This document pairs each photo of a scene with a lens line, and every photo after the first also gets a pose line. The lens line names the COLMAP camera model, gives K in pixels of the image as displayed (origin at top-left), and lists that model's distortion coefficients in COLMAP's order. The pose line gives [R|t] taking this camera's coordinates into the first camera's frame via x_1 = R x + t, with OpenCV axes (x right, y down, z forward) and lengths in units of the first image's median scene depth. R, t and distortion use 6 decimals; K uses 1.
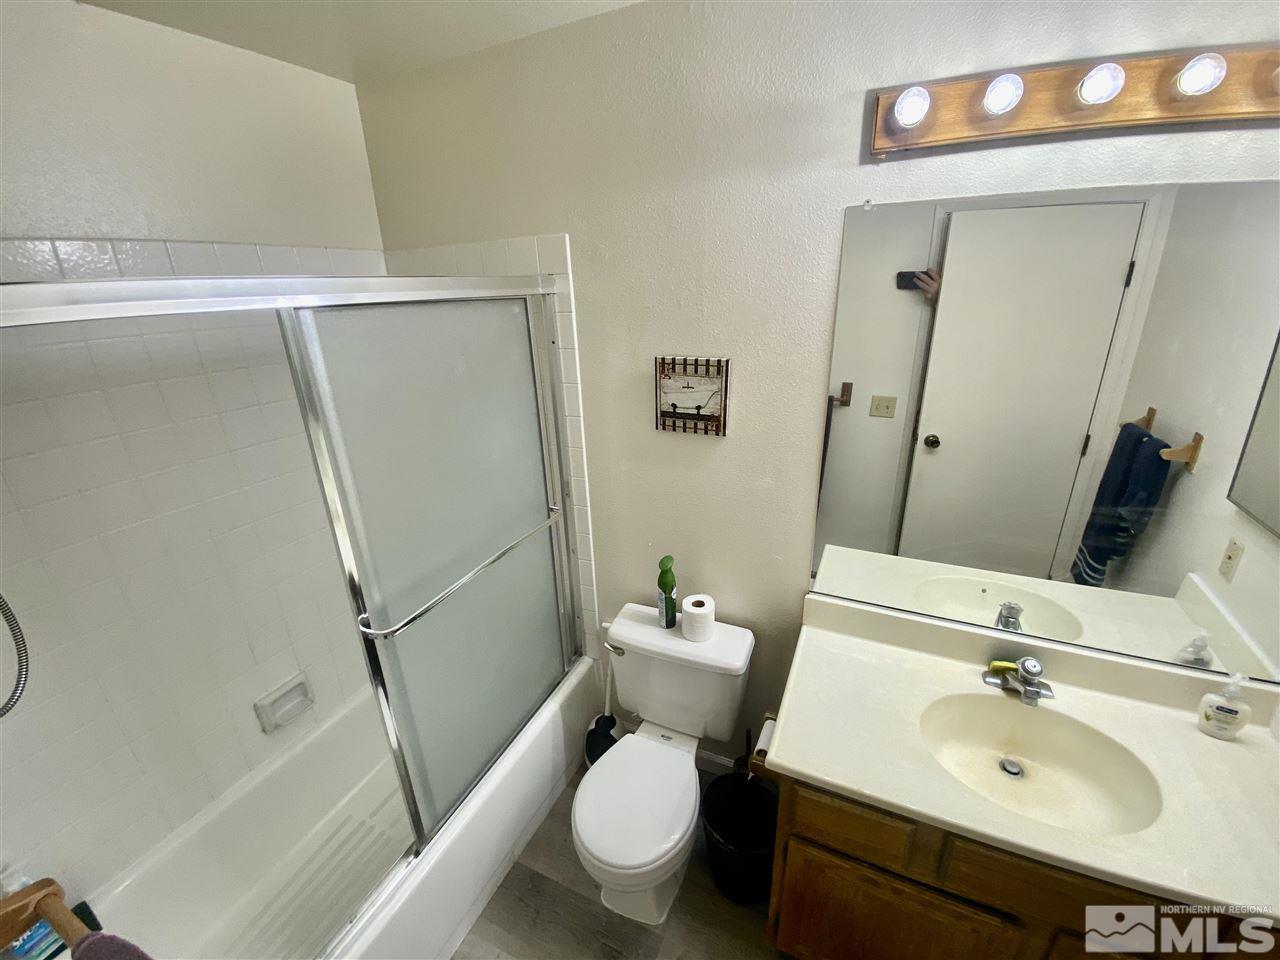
lens RADIAL K [[519.6, 0, 637.0], [0, 519.6, 481.7], [0, 0, 1]] dist [0.048657, -0.033987]
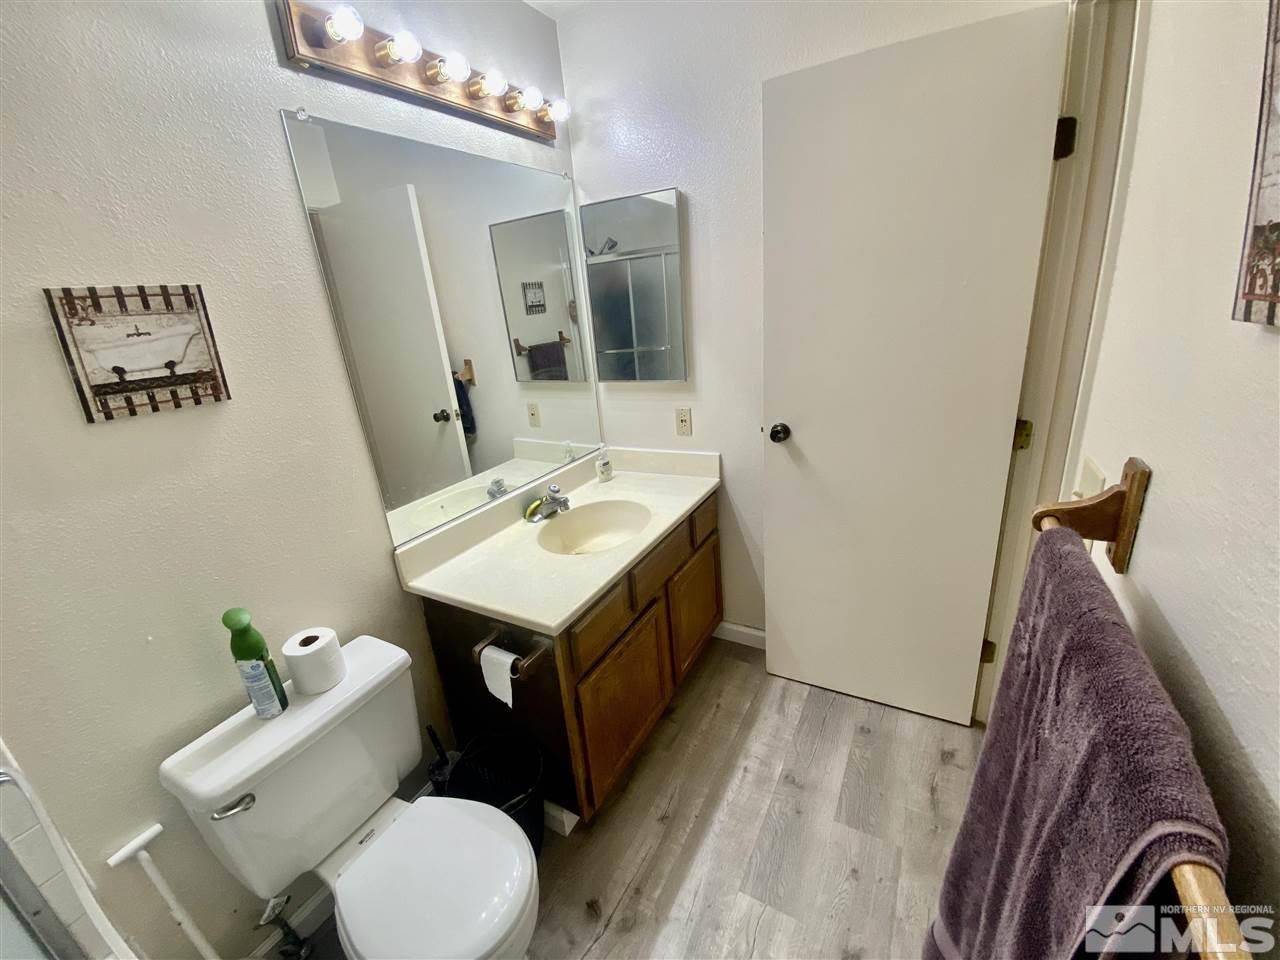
lens RADIAL K [[521.4, 0, 640.1], [0, 521.4, 475.6], [0, 0, 1]] dist [0.001136, -0.011895]
pose [[0.076793, -0.287281, 0.954763, -0.481726], [0.430717, 0.873188, 0.228092, 0.079900], [-0.899214, 0.393717, 0.190791, 0.413757]]
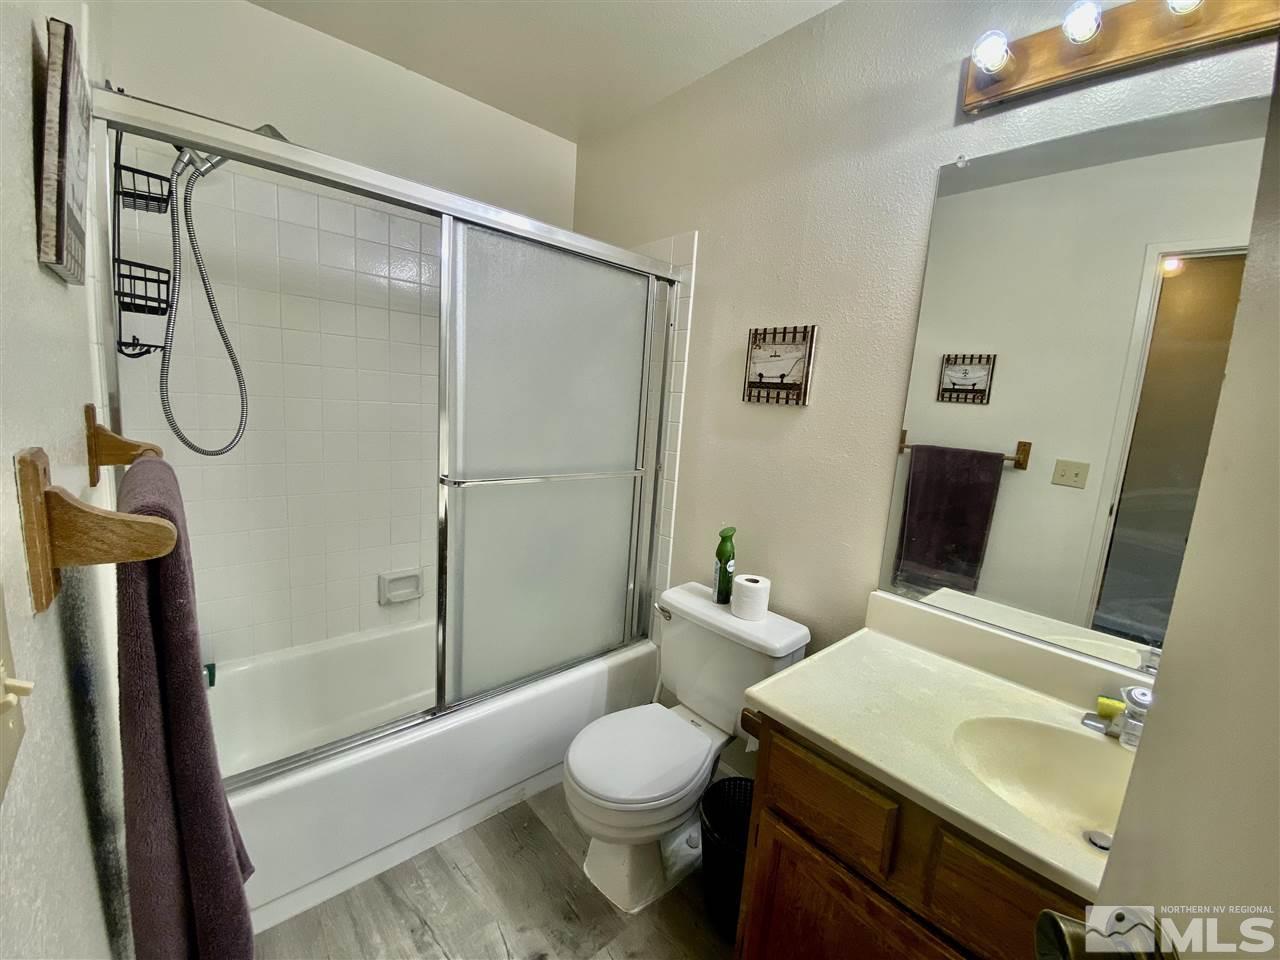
lens RADIAL K [[520.4, 0, 640.0], [0, 520.4, 480.0], [0, 0, 1]] dist [0.029309, -0.021566]
pose [[0.914660, 0.157155, -0.372424, 0.274376], [-0.231712, 0.958776, -0.164492, 0.282560], [0.331221, 0.236749, 0.913369, 0.028019]]
